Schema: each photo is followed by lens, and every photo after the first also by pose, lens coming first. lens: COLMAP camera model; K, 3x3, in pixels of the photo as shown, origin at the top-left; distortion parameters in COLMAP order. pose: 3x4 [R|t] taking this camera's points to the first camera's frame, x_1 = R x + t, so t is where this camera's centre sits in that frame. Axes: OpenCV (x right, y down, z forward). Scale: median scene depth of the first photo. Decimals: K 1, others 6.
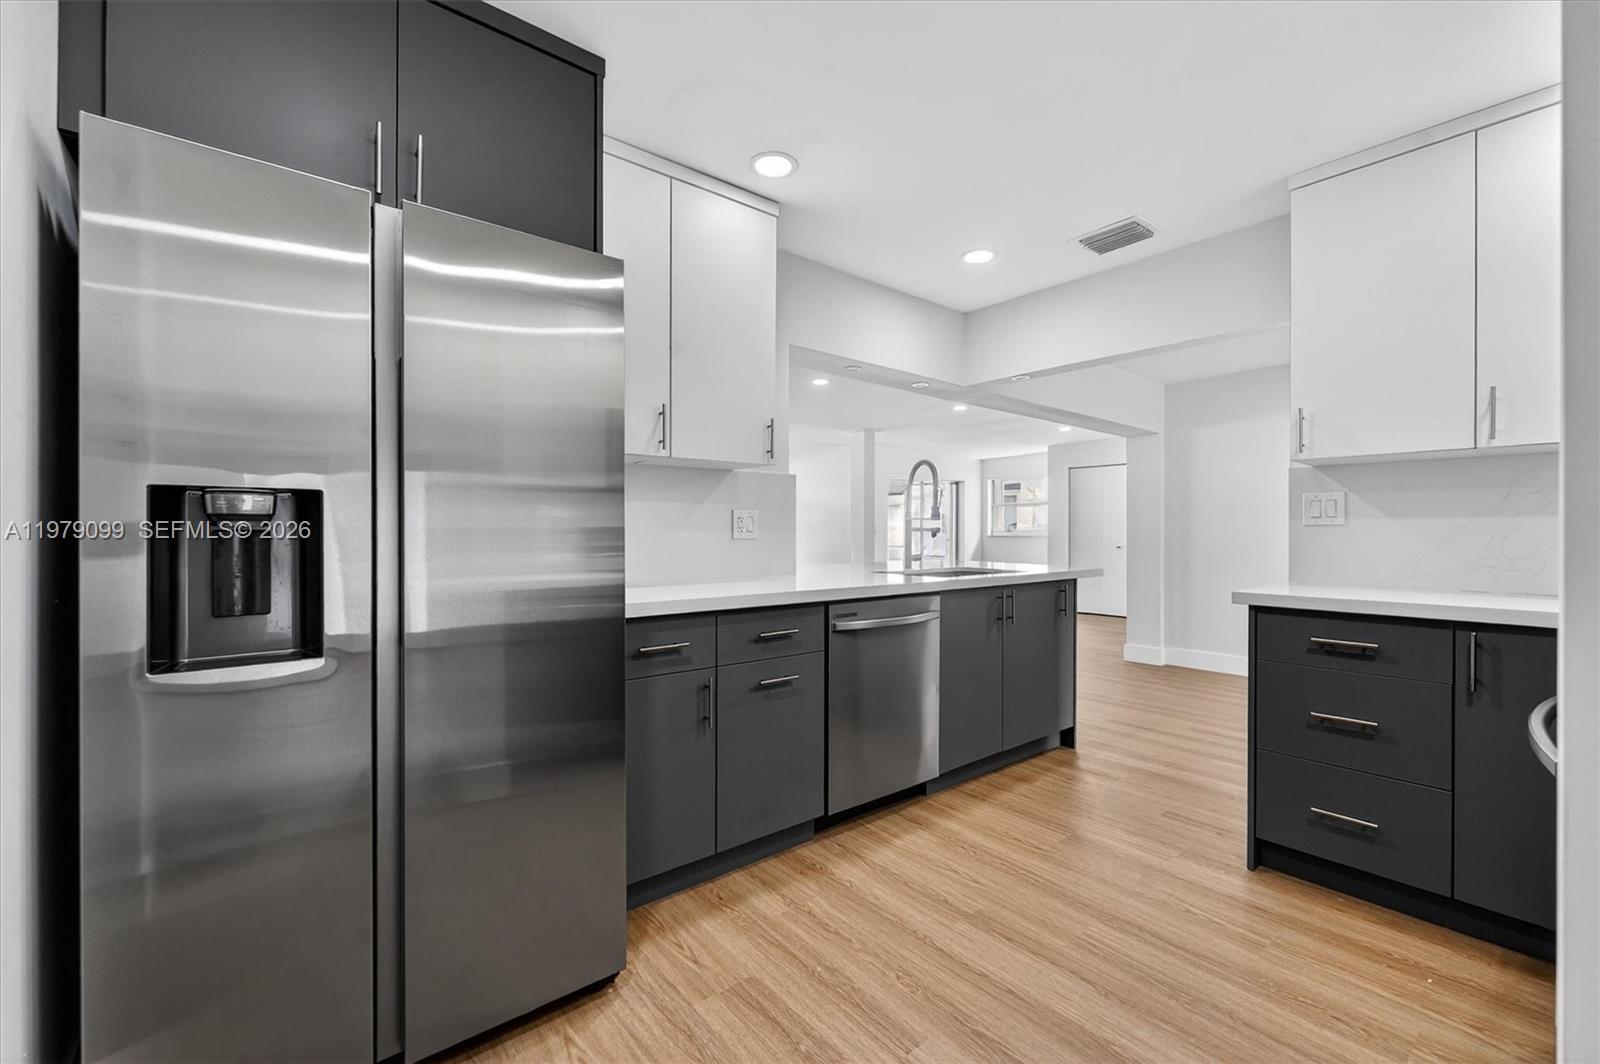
lens RADIAL K [[649.7, 0, 780.3], [0, 649.7, 530.6], [0, 0, 1]] dist [0.001385, 0.000022]
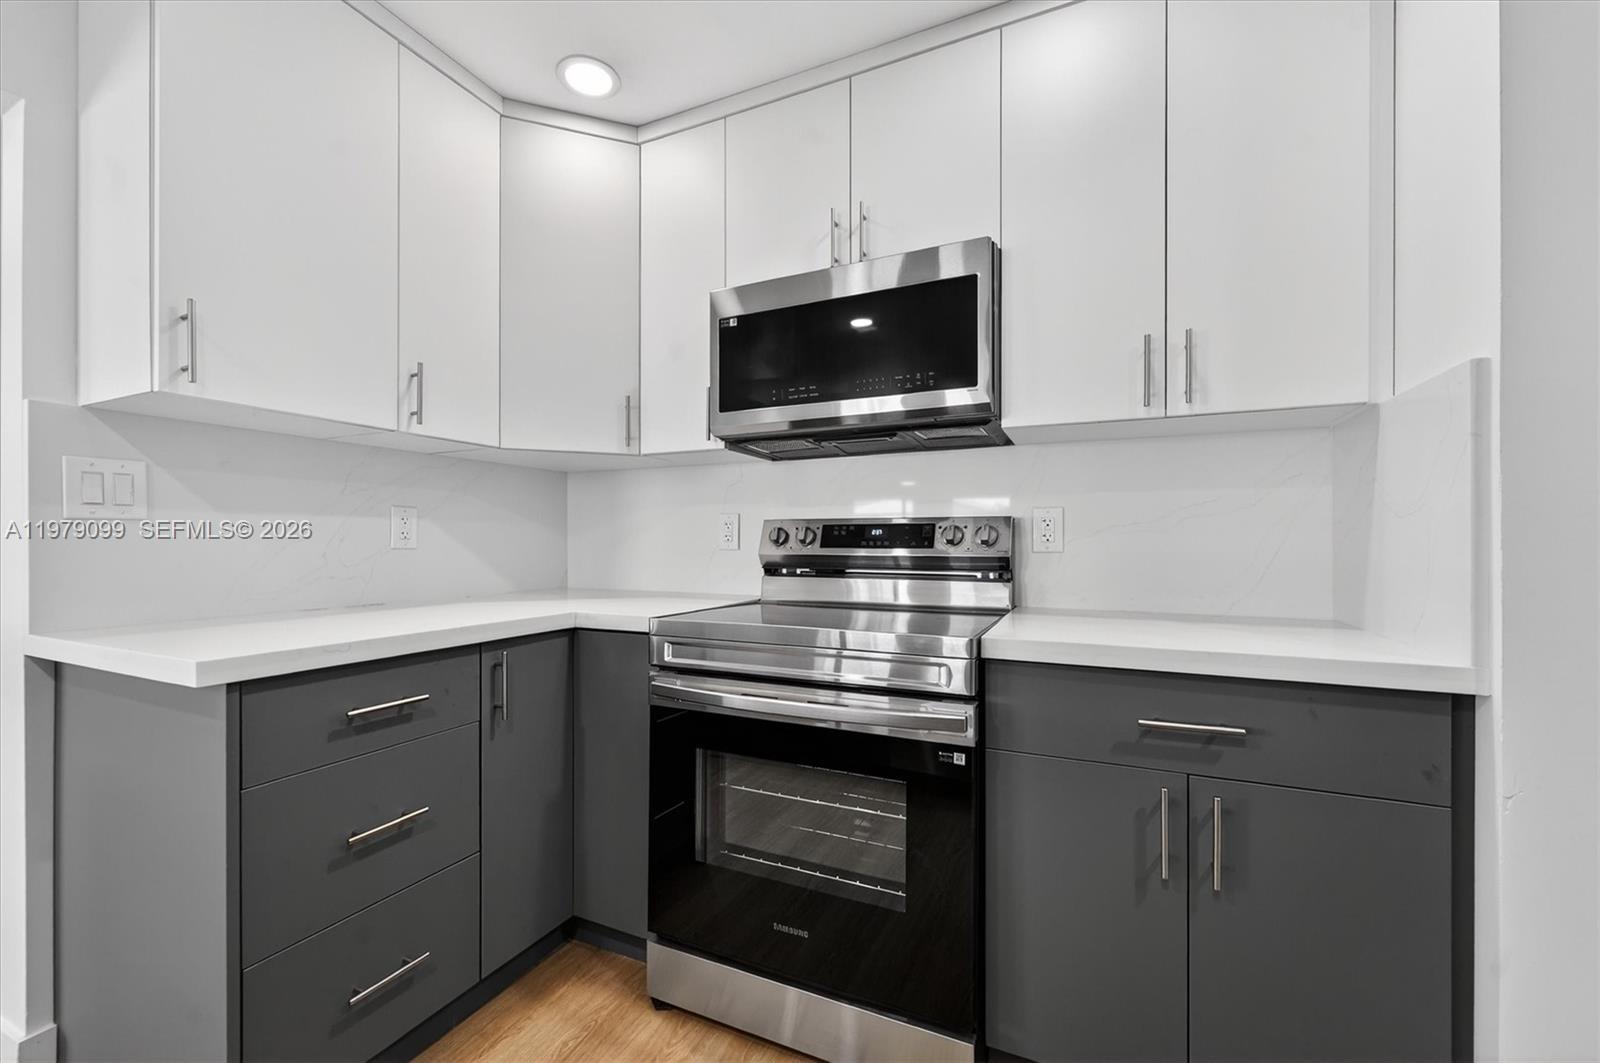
lens RADIAL K [[648.4, 0, 804.7], [0, 648.4, 543.9], [0, 0, 1]] dist [-0.008742, -0.000361]
pose [[-0.447308, -0.005312, 0.894364, 0.094929], [-0.005012, 0.999982, 0.003432, 0.007735], [-0.894366, -0.002947, -0.447326, 0.729093]]
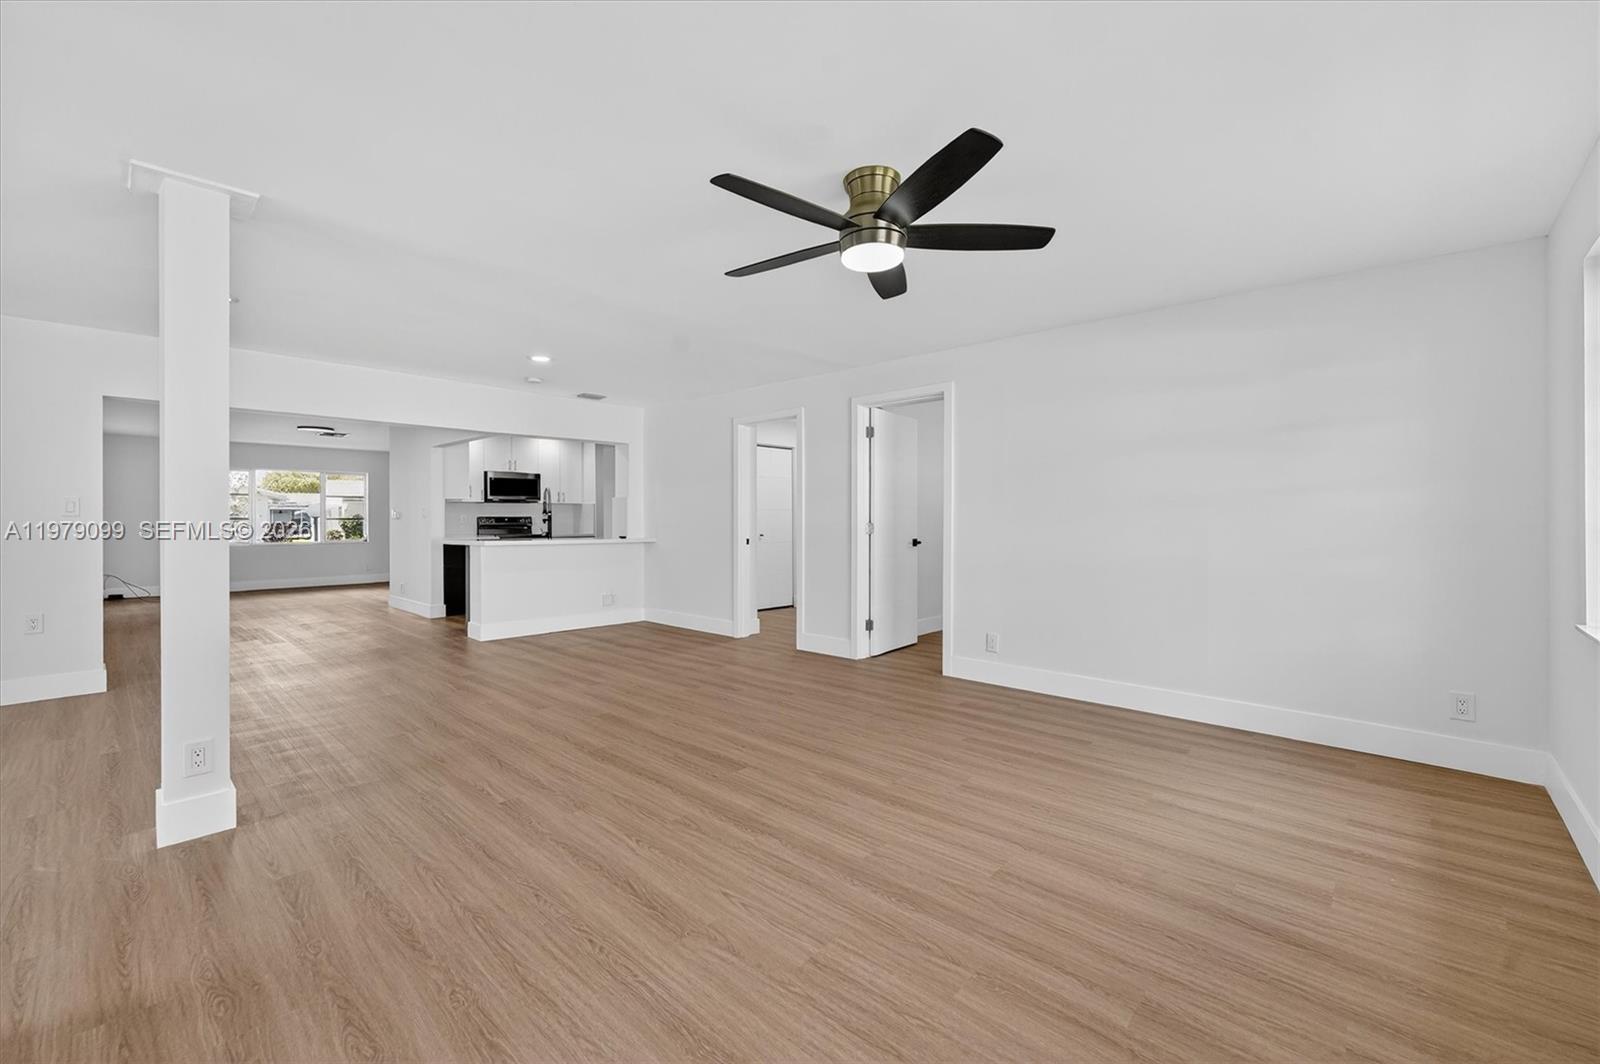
lens RADIAL K [[649.7, 0, 780.3], [0, 649.7, 530.6], [0, 0, 1]] dist [0.001385, 0.000022]
pose [[-0.991405, -0.001347, -0.130819, -0.376970], [-0.001885, 0.999990, 0.003986, 0.045005], [0.130813, 0.004199, -0.991398, 4.465075]]
